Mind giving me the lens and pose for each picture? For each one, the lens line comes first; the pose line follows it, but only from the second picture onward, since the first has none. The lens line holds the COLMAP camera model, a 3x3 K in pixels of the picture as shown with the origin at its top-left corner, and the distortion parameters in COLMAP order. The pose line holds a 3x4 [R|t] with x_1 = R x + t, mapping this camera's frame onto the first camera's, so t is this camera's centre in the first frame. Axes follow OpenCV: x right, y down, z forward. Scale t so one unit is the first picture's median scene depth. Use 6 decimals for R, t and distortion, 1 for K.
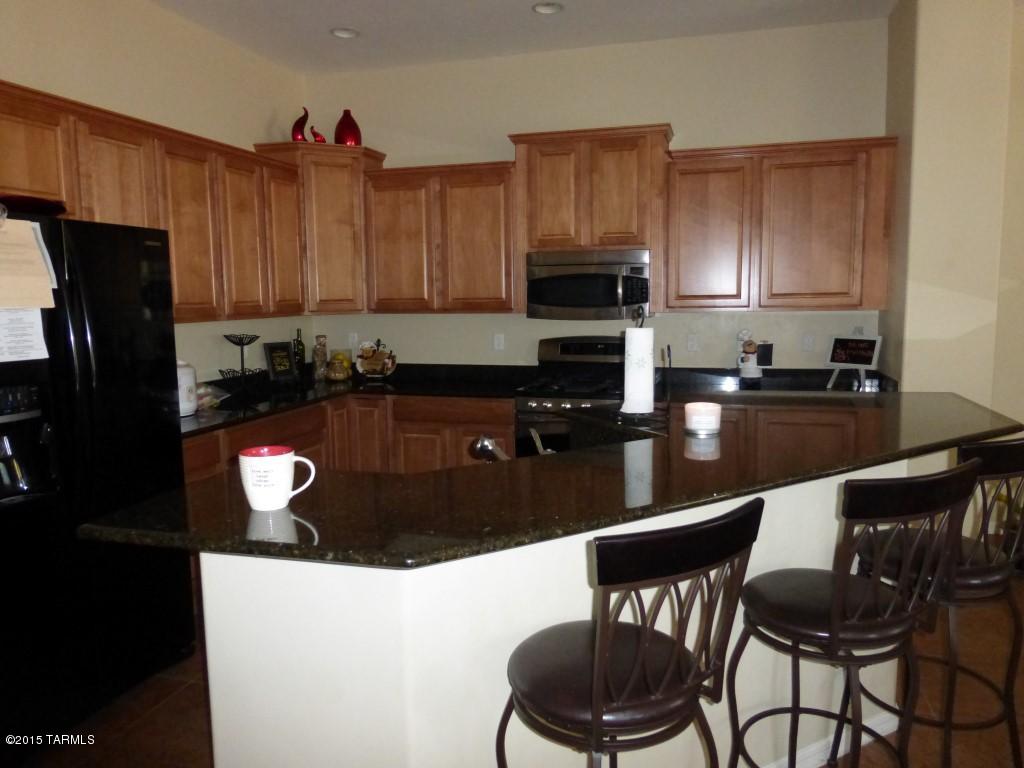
lens RADIAL K [[747.8, 0, 512.0], [0, 747.8, 384.0], [0, 0, 1]] dist [0.000578, 0.002494]
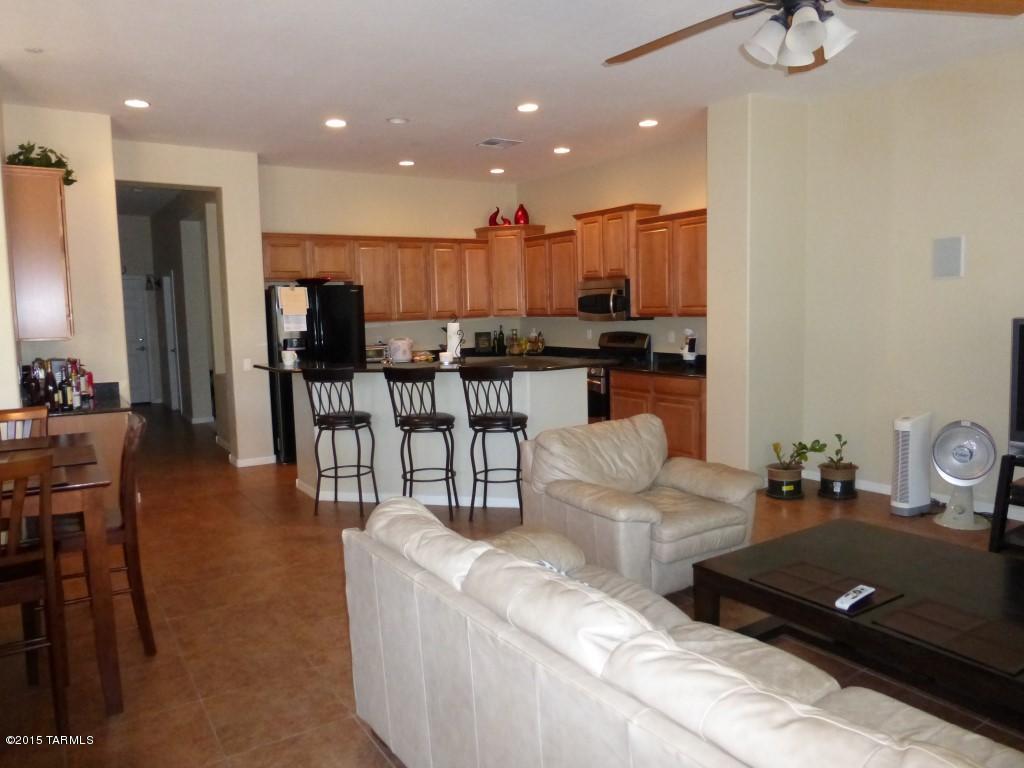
lens RADIAL K [[724.0, 0, 512.0], [0, 724.0, 384.0], [0, 0, 1]] dist [-0.042558, -0.001524]
pose [[0.762765, 0.064613, -0.643440, 0.933464], [-0.066558, 0.997556, 0.021272, 0.031256], [0.643241, 0.026600, 0.765201, -0.343411]]
